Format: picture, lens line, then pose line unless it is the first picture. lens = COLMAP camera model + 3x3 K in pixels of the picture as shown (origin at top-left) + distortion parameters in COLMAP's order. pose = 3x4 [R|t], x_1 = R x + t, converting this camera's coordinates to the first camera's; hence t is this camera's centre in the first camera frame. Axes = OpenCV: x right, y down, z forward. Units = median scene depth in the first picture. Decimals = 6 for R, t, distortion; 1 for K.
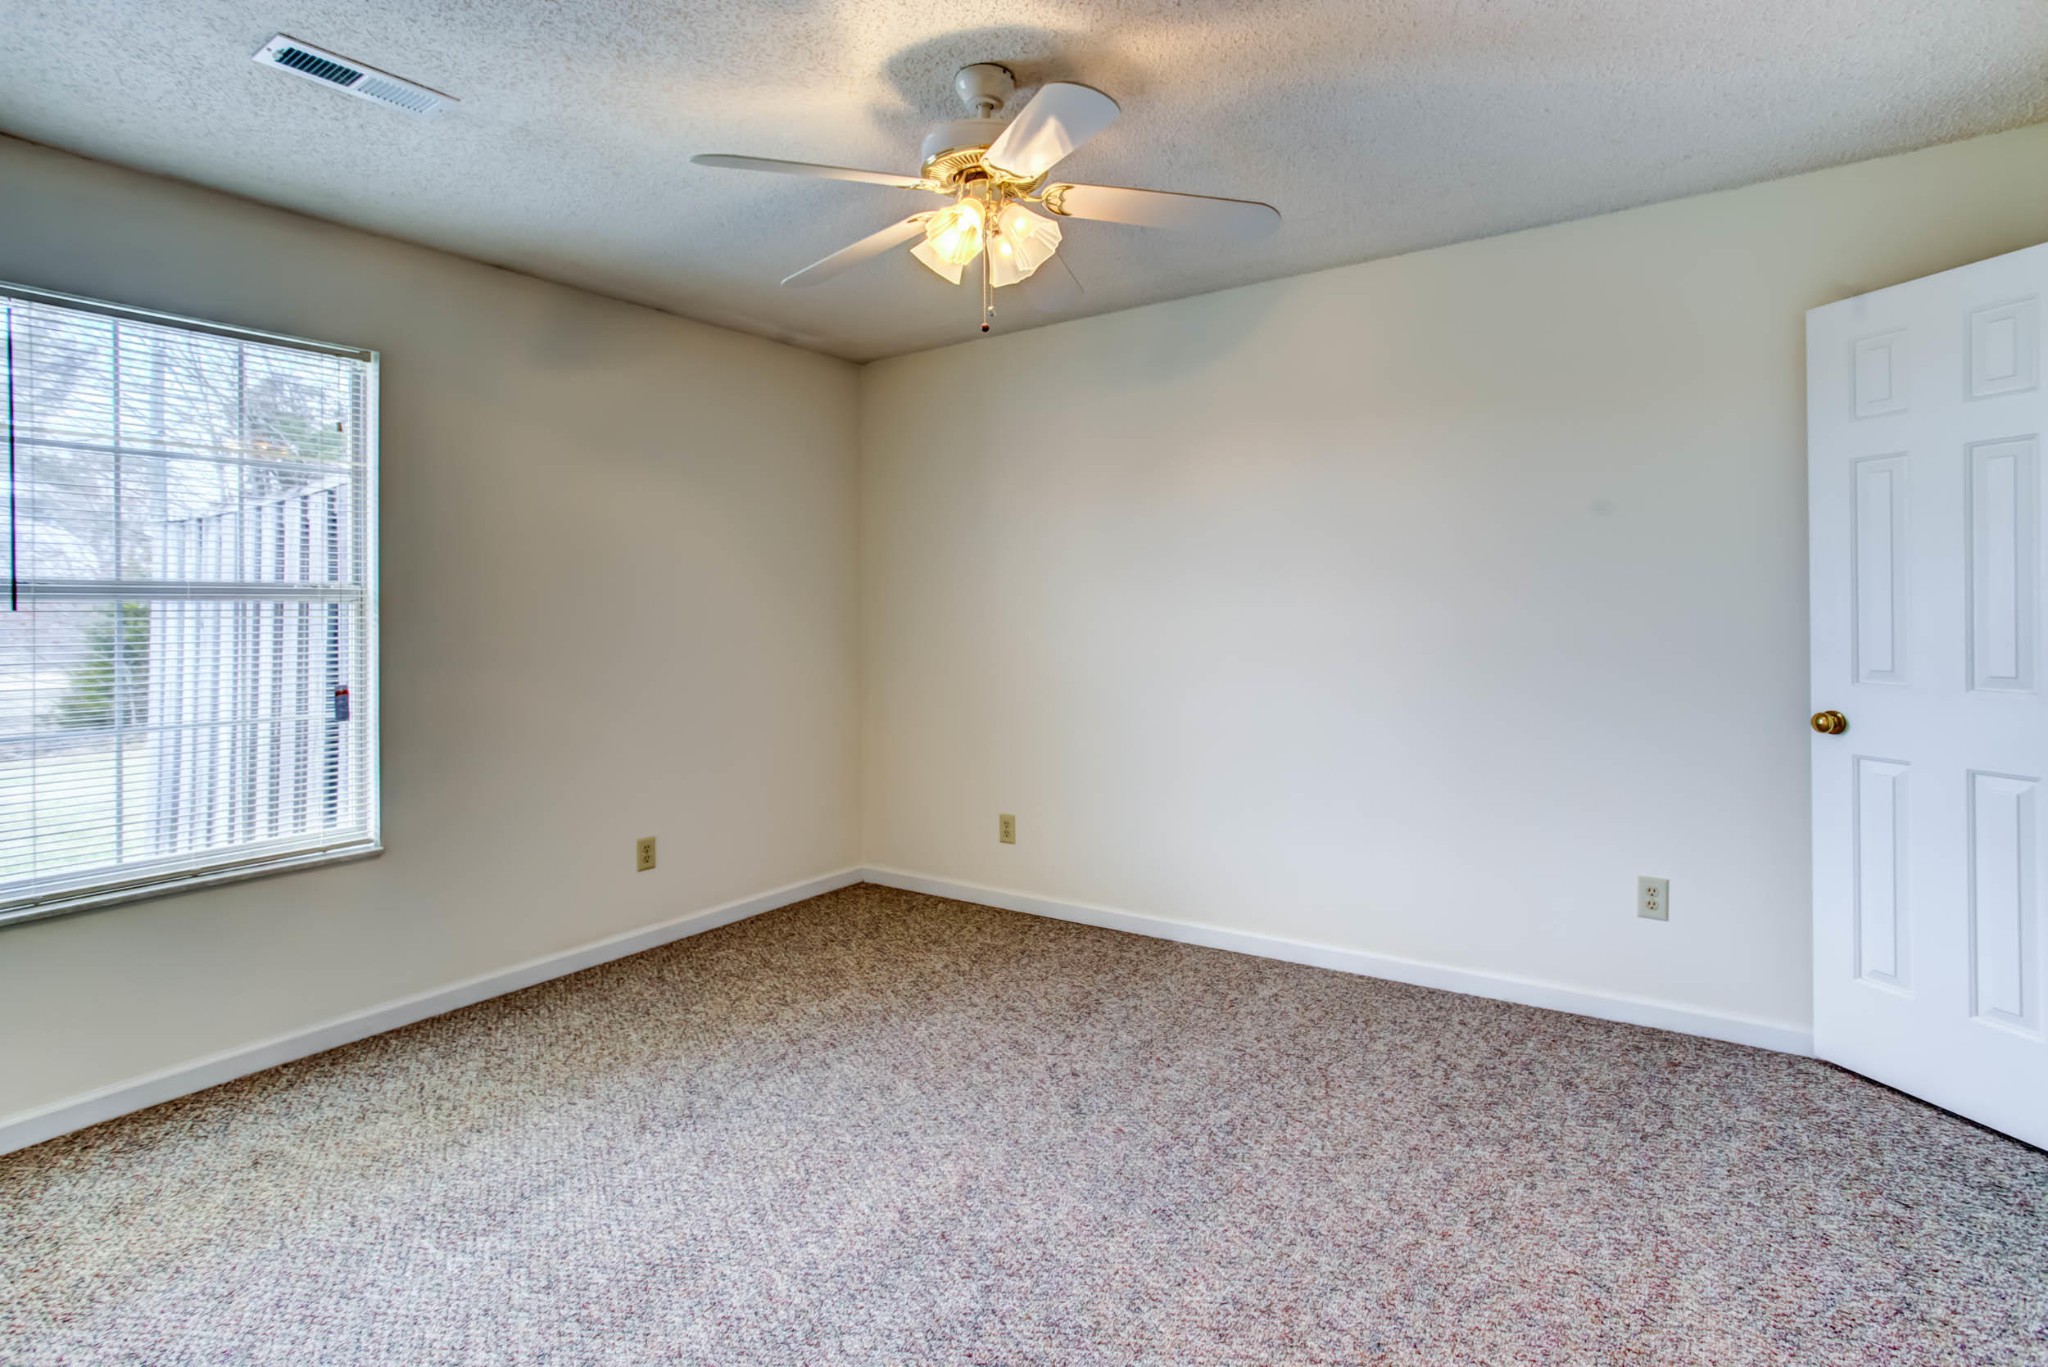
lens RADIAL K [[1033.3, 0, 1022.5], [0, 1033.3, 614.0], [0, 0, 1]] dist [0.000647, 0.002328]
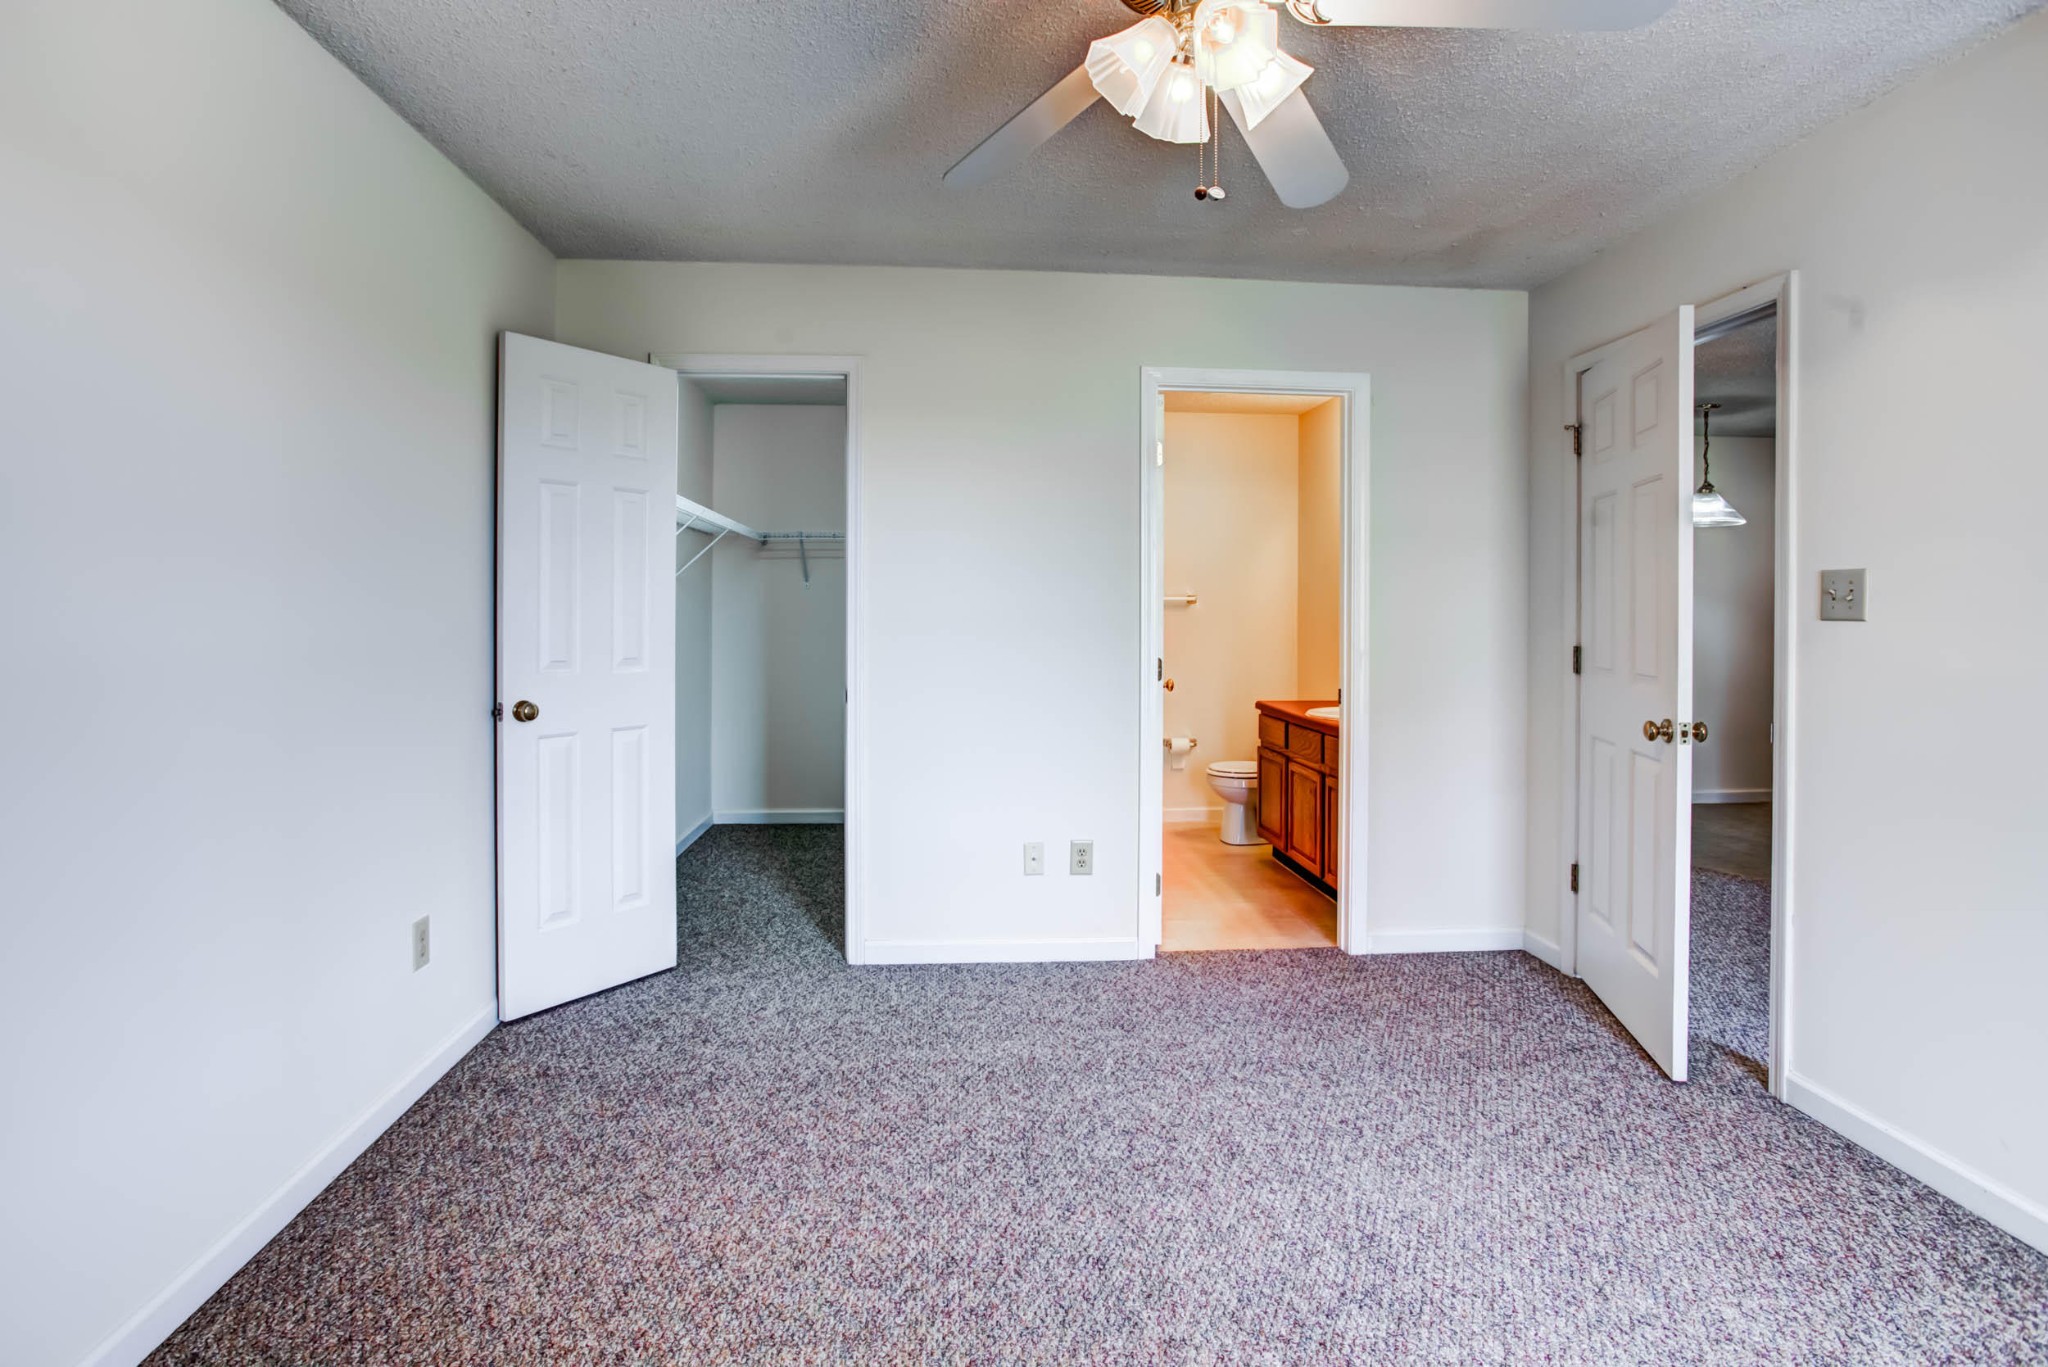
lens RADIAL K [[1033.3, 0, 1022.5], [0, 1033.3, 614.0], [0, 0, 1]] dist [0.000647, 0.002328]
pose [[-0.639102, 0.000955, 0.769122, -0.477525], [0.001578, 0.999999, 0.000069, 0.000194], [-0.769121, 0.001257, -0.639102, 1.478610]]
